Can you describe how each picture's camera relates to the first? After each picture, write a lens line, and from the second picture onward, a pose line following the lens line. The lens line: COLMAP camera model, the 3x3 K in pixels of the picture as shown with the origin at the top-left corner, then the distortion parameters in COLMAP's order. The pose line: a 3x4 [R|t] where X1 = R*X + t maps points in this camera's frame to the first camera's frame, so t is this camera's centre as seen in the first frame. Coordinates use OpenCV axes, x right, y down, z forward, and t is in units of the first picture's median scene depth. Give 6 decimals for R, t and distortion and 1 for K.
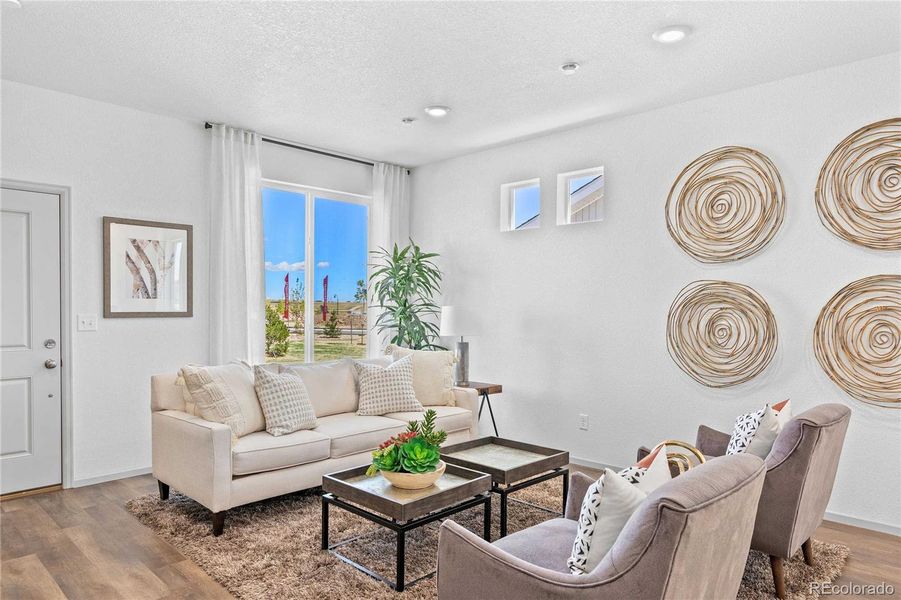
lens RADIAL K [[579.9, 0, 449.8], [0, 579.9, 322.7], [0, 0, 1]] dist [0.008433, 0.001422]
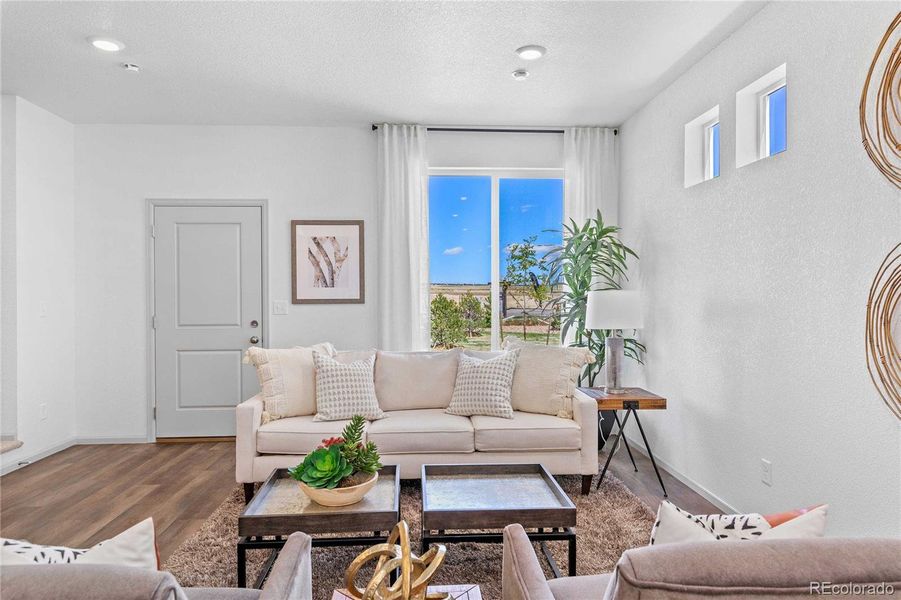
lens RADIAL K [[570.3, 0, 450.5], [0, 570.3, 300.0], [0, 0, 1]] dist [-0.001252, 0.000556]
pose [[0.741850, -0.000241, -0.670566, 0.411496], [-0.011641, 0.999845, -0.013237, -0.004272], [0.670465, 0.017626, 0.741732, 0.317843]]
